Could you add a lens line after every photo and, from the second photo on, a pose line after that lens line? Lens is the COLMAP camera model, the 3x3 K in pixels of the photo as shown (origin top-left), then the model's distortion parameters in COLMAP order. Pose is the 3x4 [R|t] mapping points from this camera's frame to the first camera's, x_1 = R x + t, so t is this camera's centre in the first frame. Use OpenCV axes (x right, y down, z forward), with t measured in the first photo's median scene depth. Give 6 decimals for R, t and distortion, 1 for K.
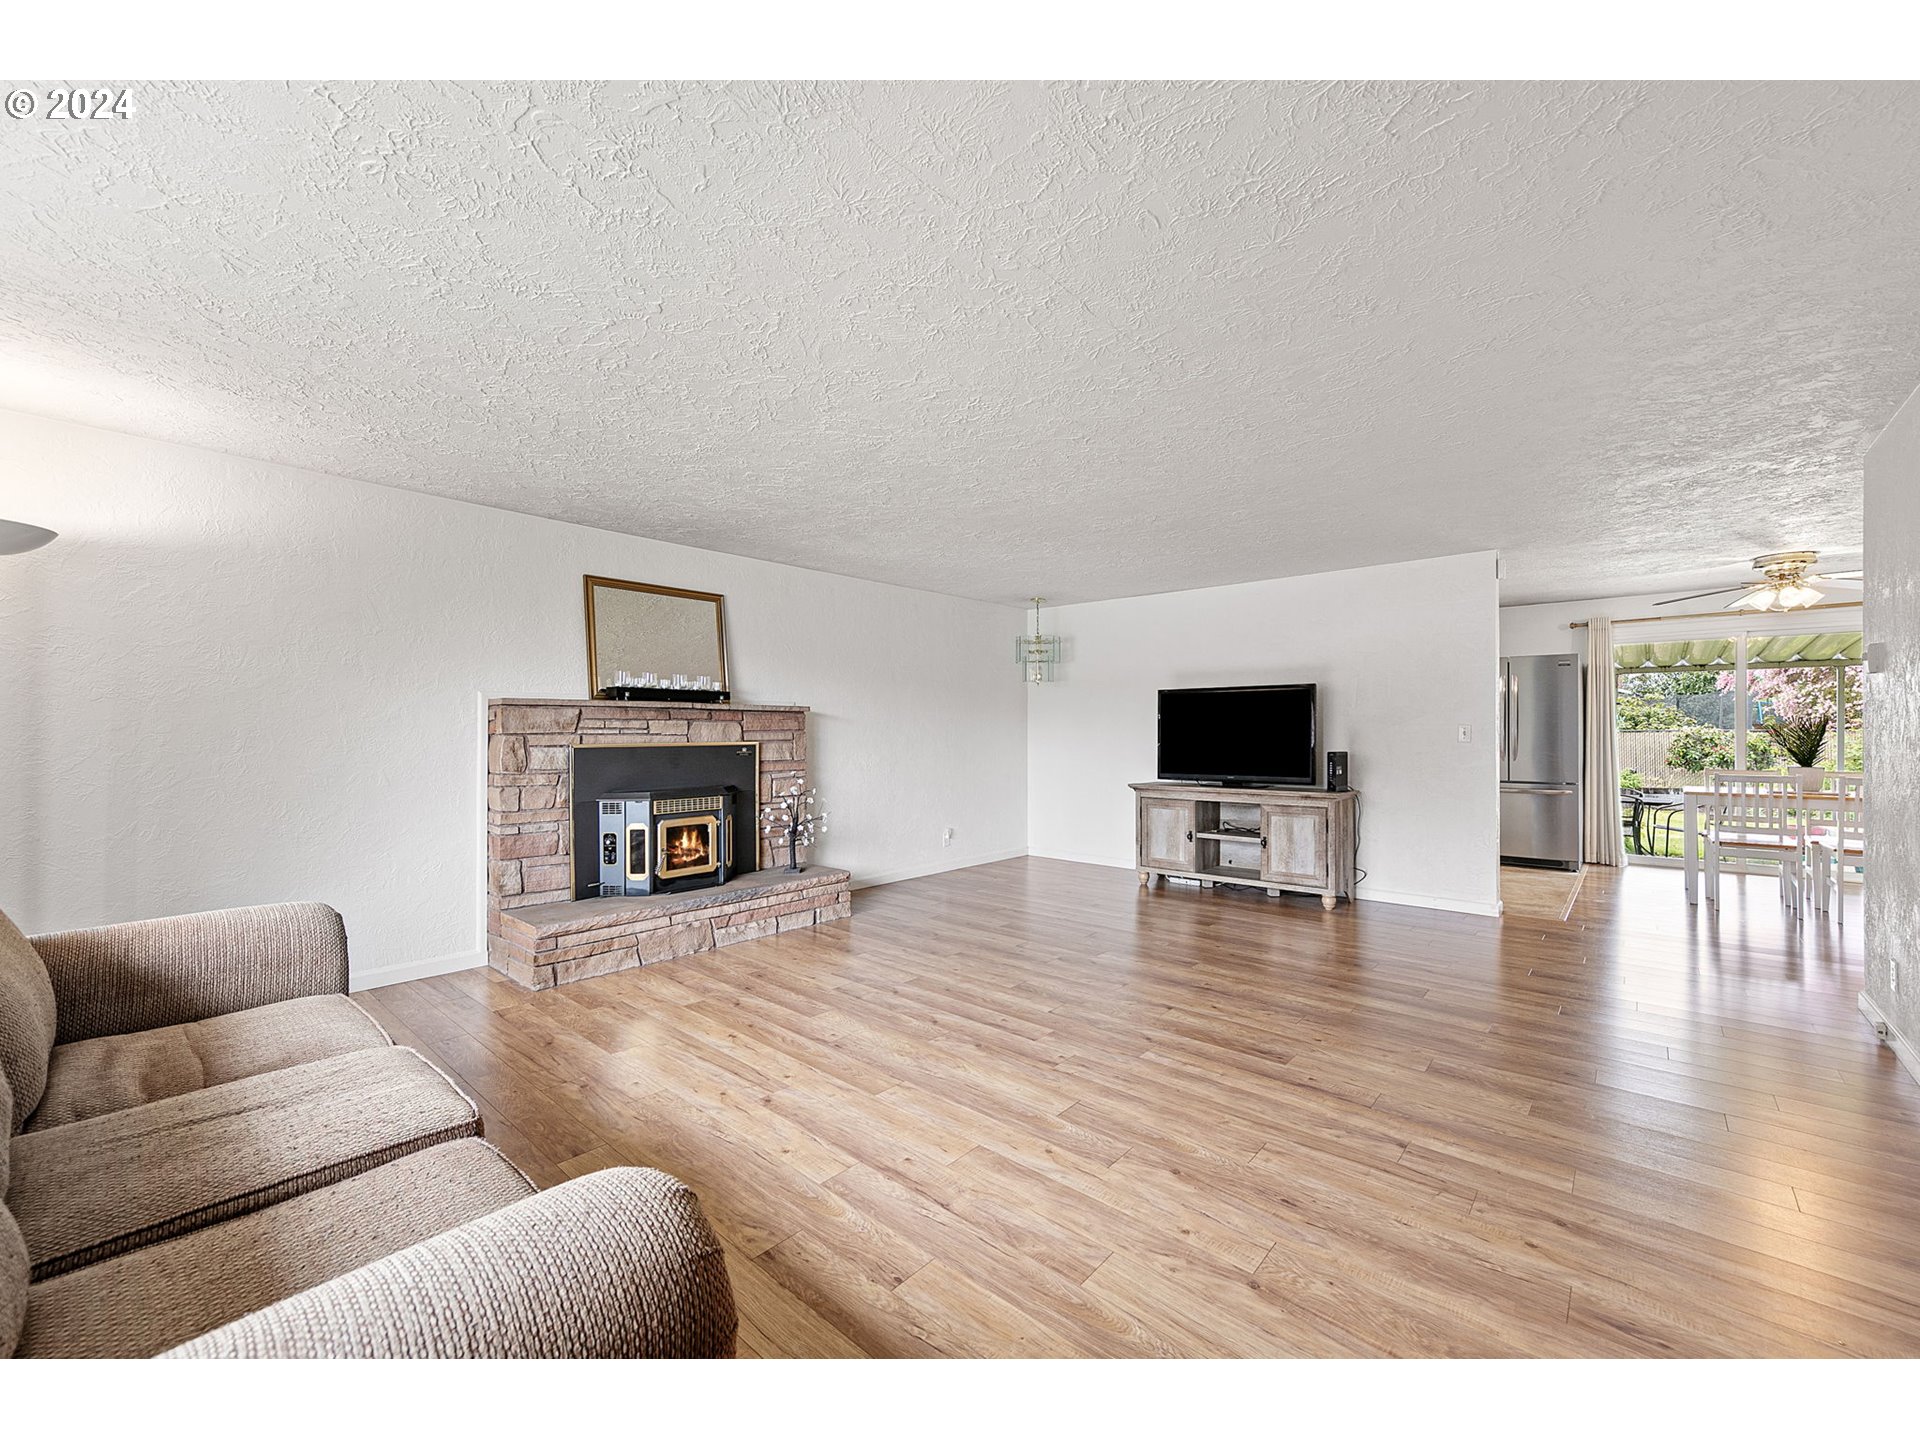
lens RADIAL K [[758.8, 0, 960.0], [0, 758.8, 720.0], [0, 0, 1]] dist [0.003613, -0.000118]
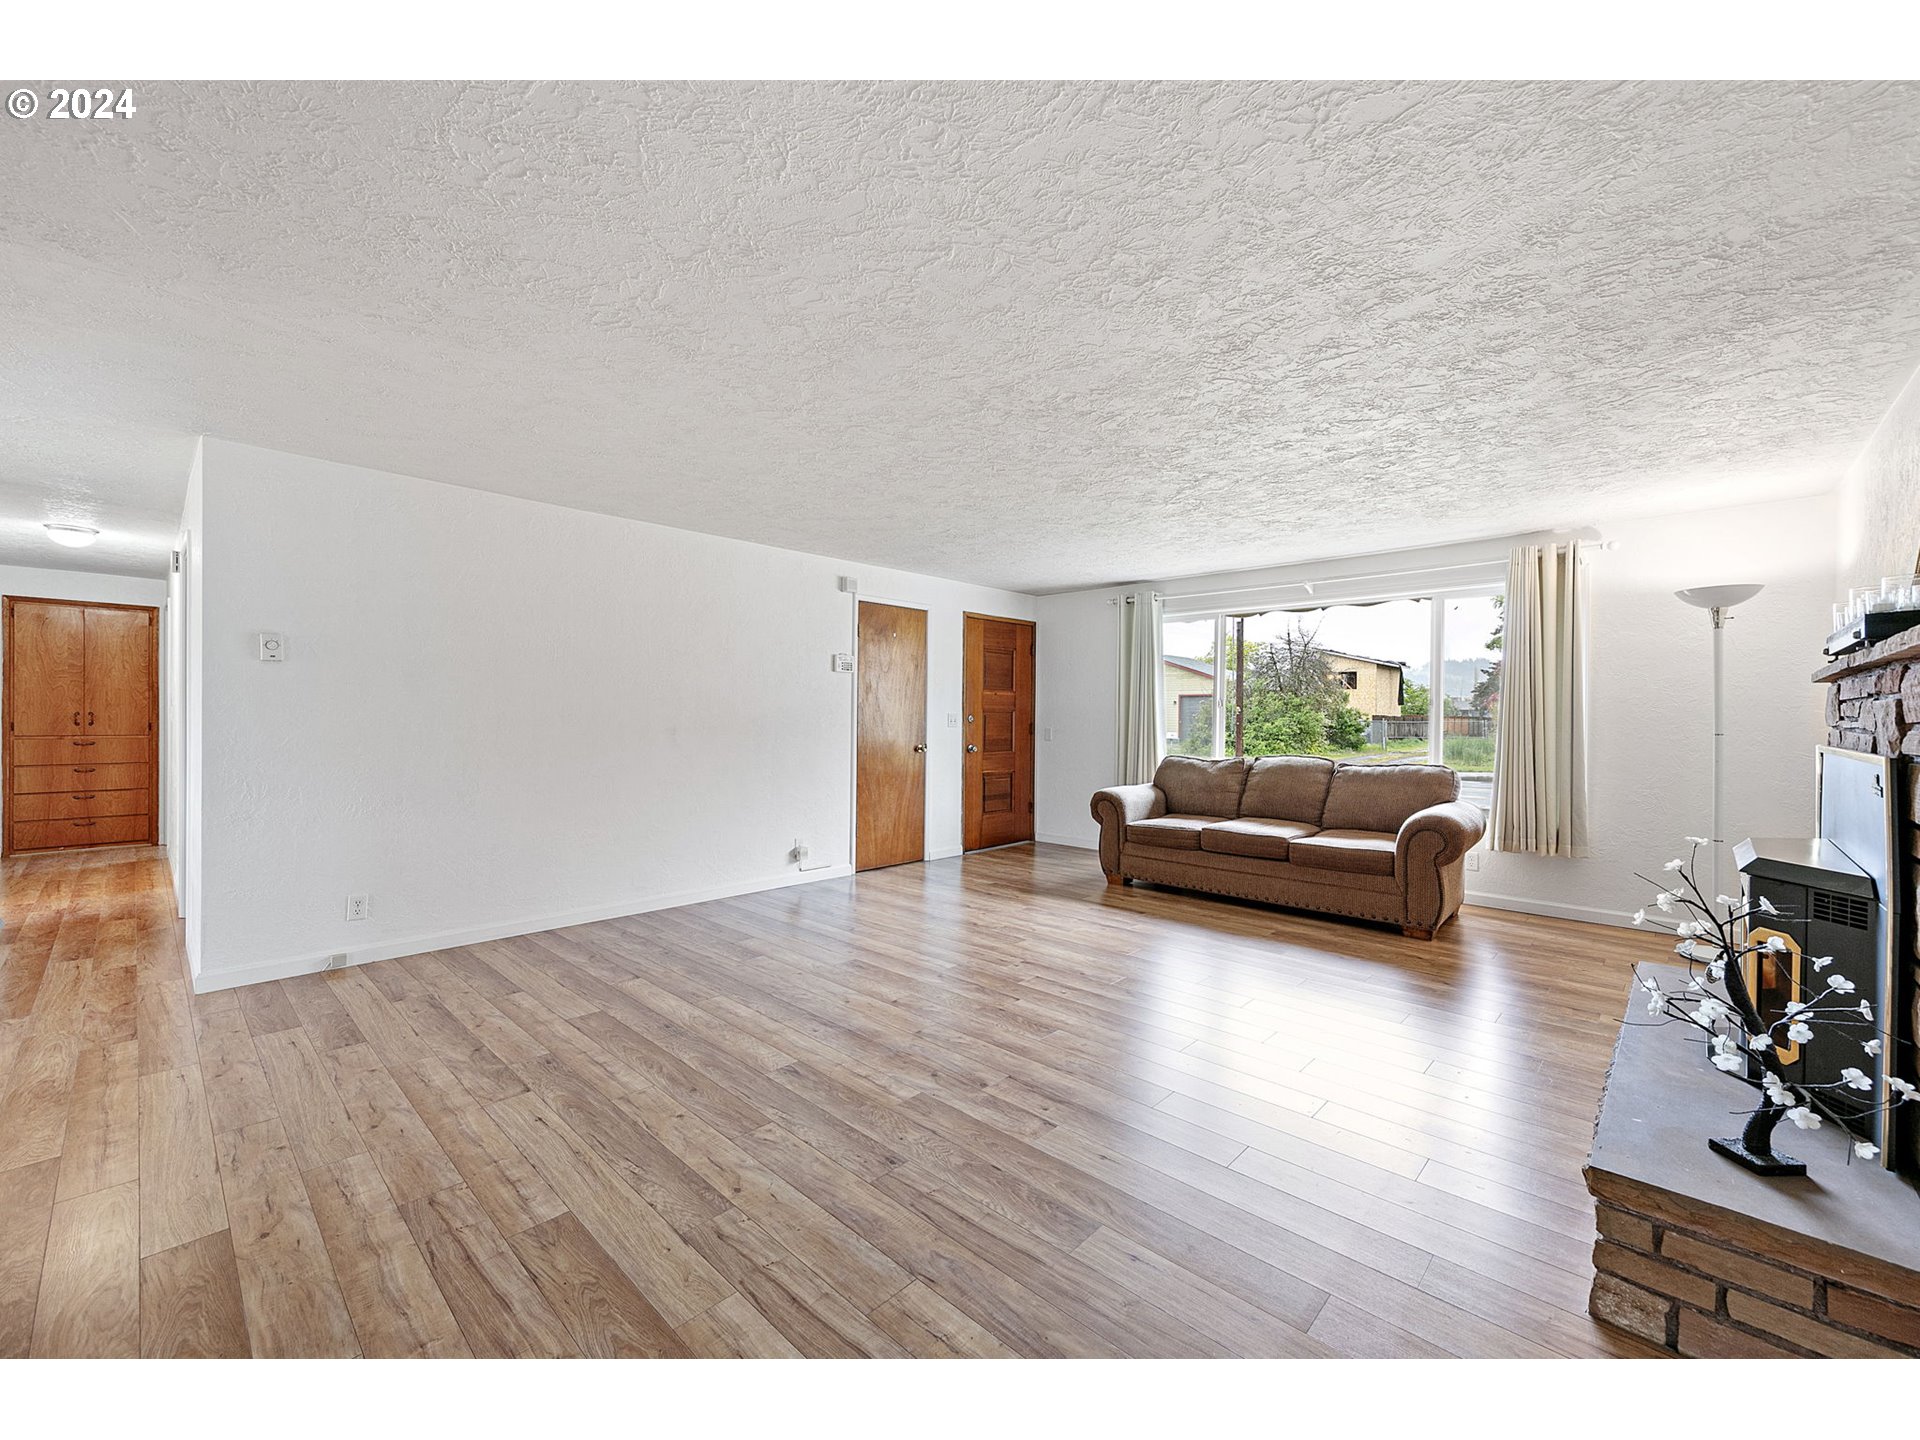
lens RADIAL K [[783.5, 0, 960.0], [0, 783.5, 720.0], [0, 0, 1]] dist [-0.001474, -0.000435]
pose [[-0.999437, -0.004635, 0.033243, 0.169634], [-0.004957, 0.999942, -0.009609, 0.028462], [-0.033196, -0.009768, -0.999401, 2.126816]]
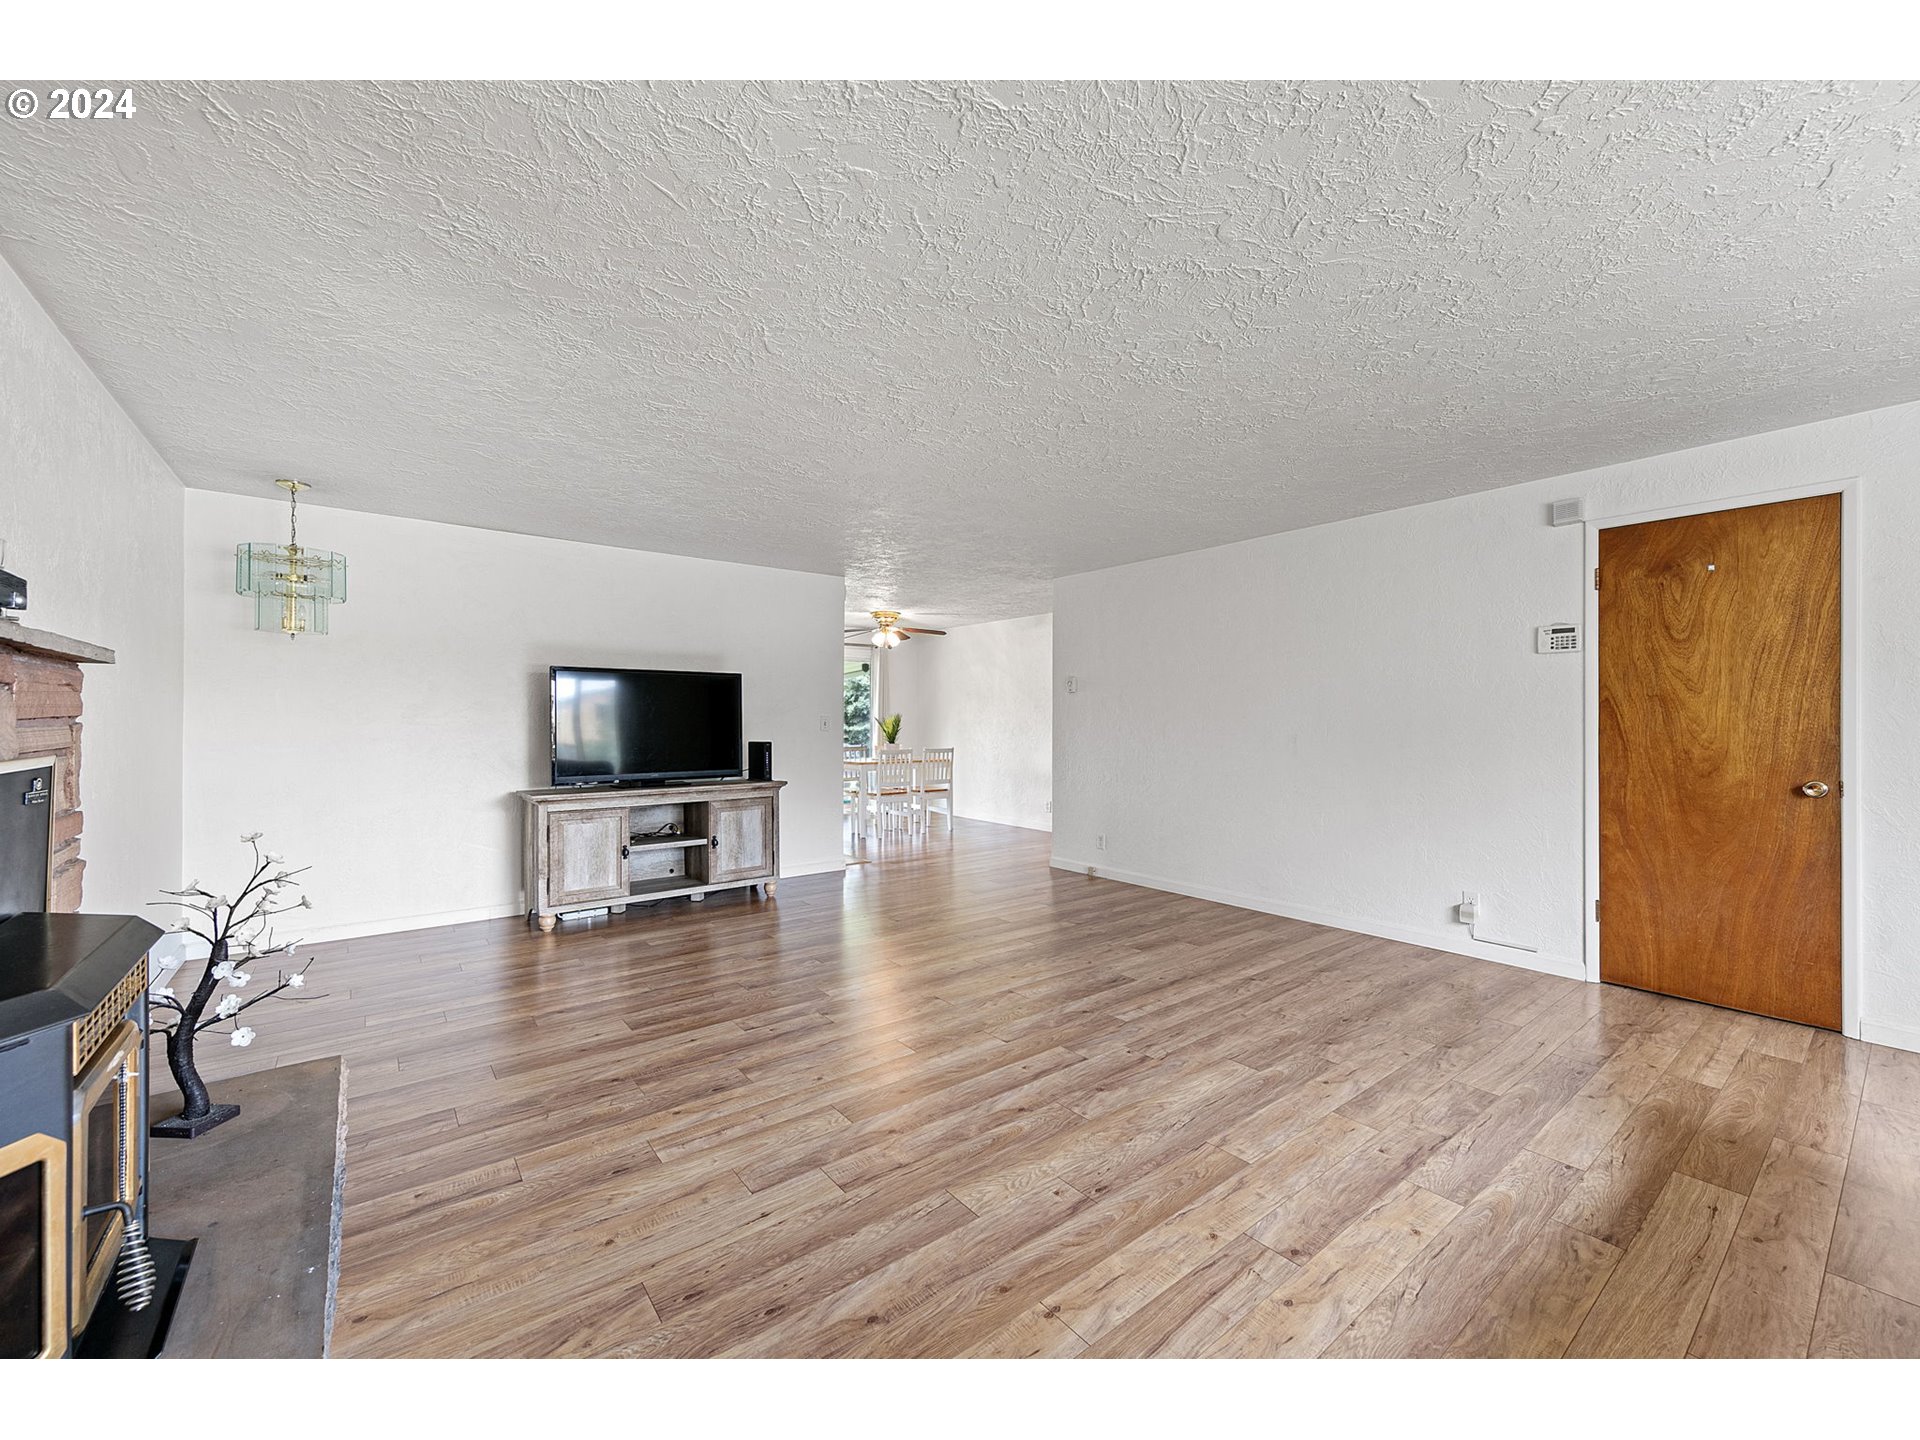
lens RADIAL K [[758.8, 0, 960.0], [0, 758.8, 720.0], [0, 0, 1]] dist [0.003613, -0.000118]
pose [[0.185256, 0.002005, 0.982688, -0.790114], [-0.014356, 0.999897, 0.000667, 0.012970], [-0.982585, -0.014231, 0.185266, 0.935359]]
